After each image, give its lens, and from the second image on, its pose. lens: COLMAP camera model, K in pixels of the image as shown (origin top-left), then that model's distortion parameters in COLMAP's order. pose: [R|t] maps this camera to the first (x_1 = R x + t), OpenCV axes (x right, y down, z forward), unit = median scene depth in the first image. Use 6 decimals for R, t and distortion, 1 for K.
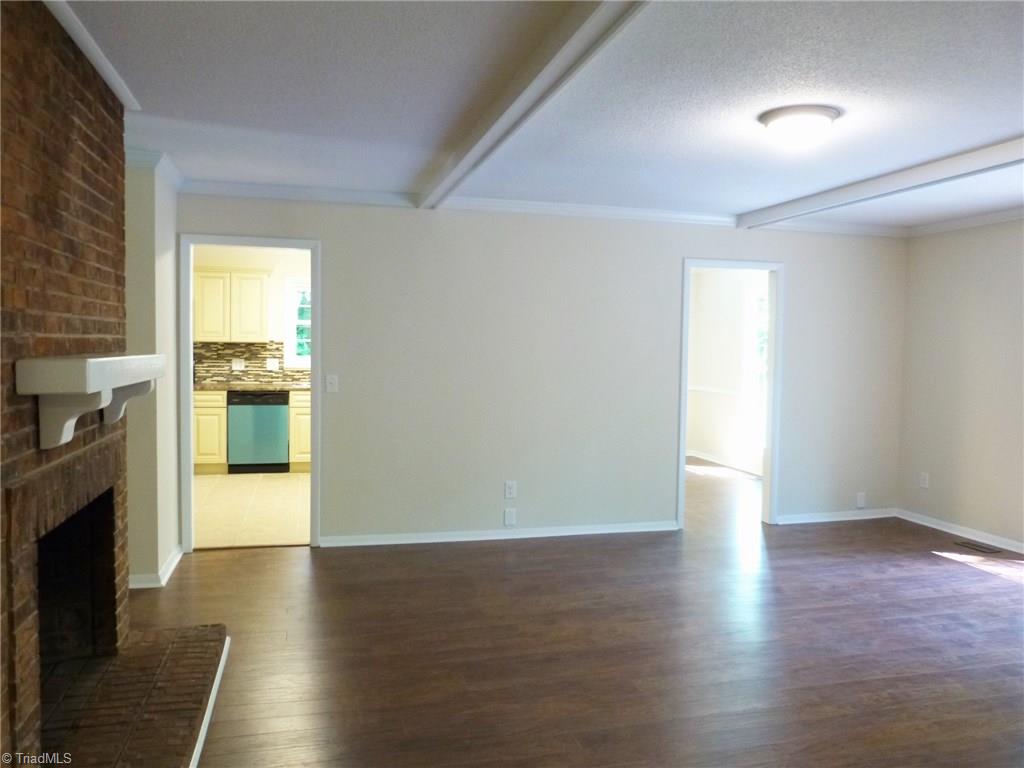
lens RADIAL K [[764.7, 0, 510.9], [0, 764.7, 387.0], [0, 0, 1]] dist [-0.039131, 0.028236]
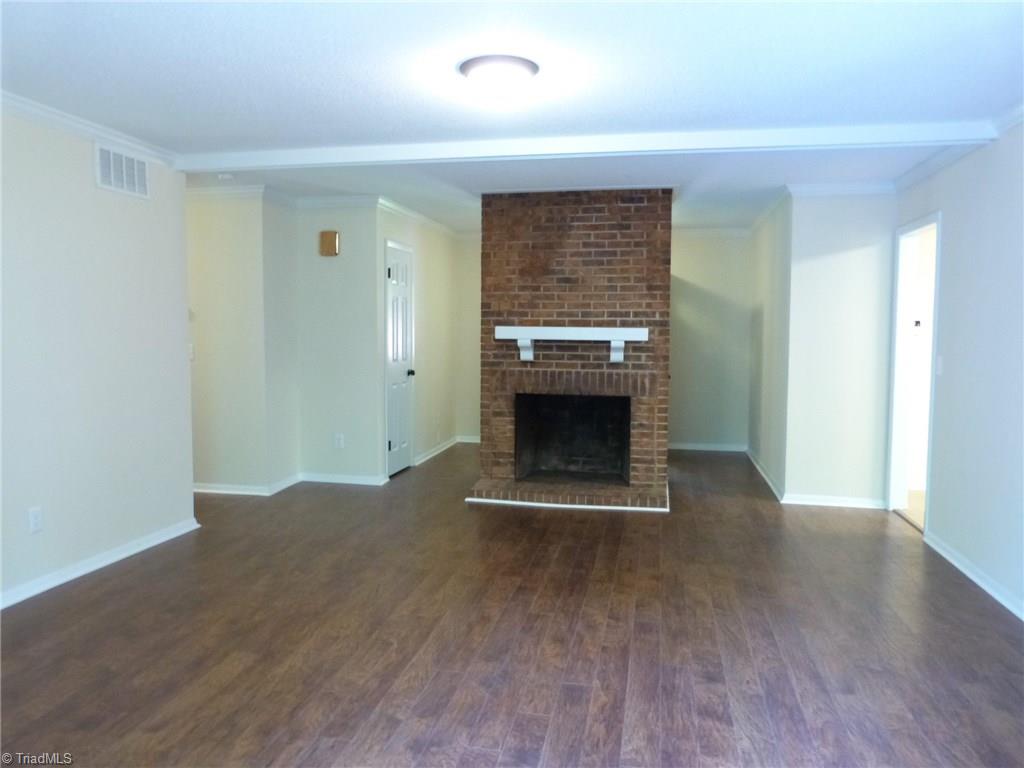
lens RADIAL K [[764.7, 0, 510.9], [0, 764.7, 387.0], [0, 0, 1]] dist [-0.039131, 0.028236]
pose [[-0.434526, 0.053586, -0.899064, 1.126675], [-0.061239, 0.994161, 0.088852, -0.039077], [0.898575, 0.093666, -0.428707, 1.302922]]
